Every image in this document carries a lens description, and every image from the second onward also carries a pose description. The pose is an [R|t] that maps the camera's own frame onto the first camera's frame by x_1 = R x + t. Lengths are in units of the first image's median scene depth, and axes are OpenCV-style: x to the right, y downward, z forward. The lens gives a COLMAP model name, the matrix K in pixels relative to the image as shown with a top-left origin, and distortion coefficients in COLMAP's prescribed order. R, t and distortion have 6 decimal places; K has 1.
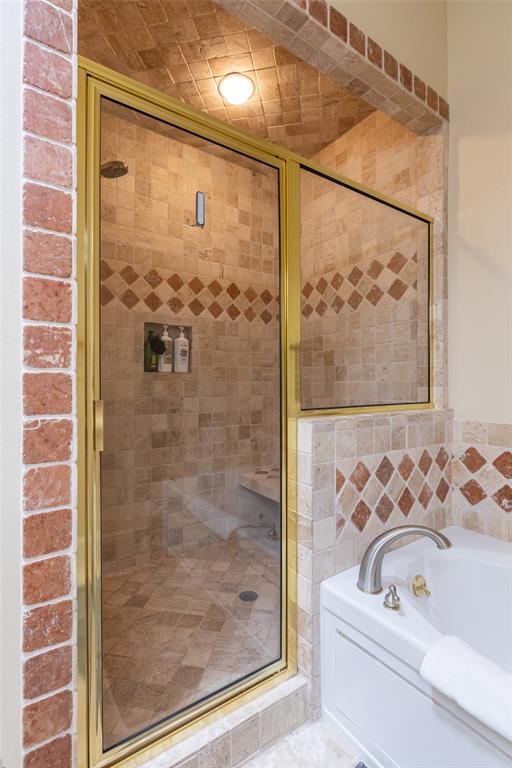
lens RADIAL K [[370.8, 0, 255.5], [0, 370.8, 381.9], [0, 0, 1]] dist [-0.000613, -0.000036]
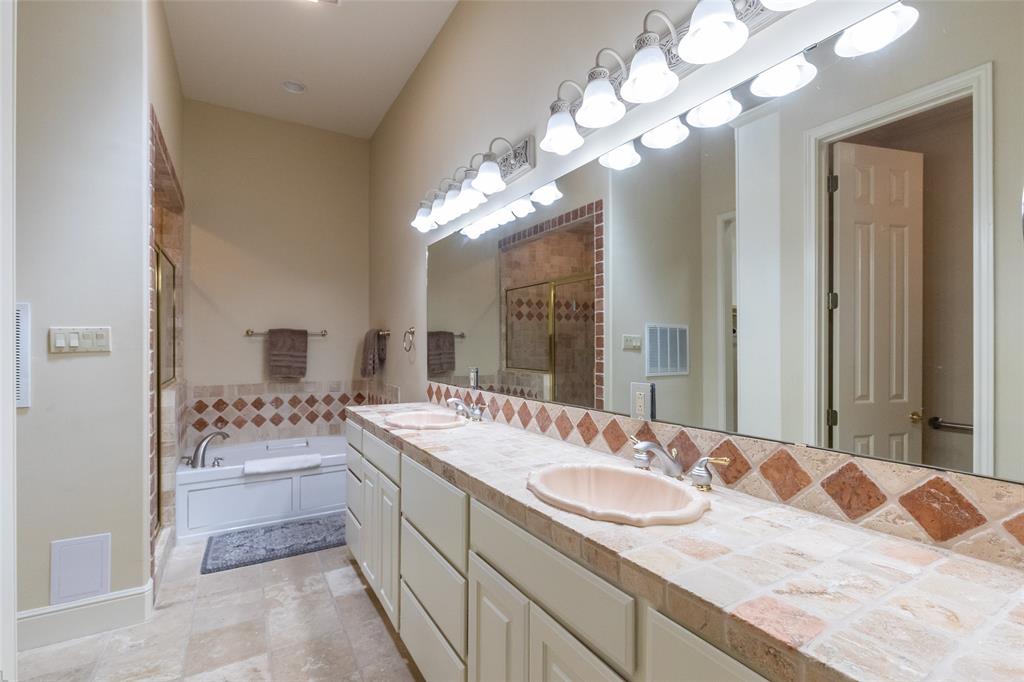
lens RADIAL K [[466.1, 0, 510.2], [0, 466.1, 344.4], [0, 0, 1]] dist [0.002642, -0.000073]
pose [[0.067671, 0.003842, 0.997700, -1.588183], [0.002283, 0.999989, -0.004006, -0.082572], [-0.997705, 0.002549, 0.067661, -0.664595]]
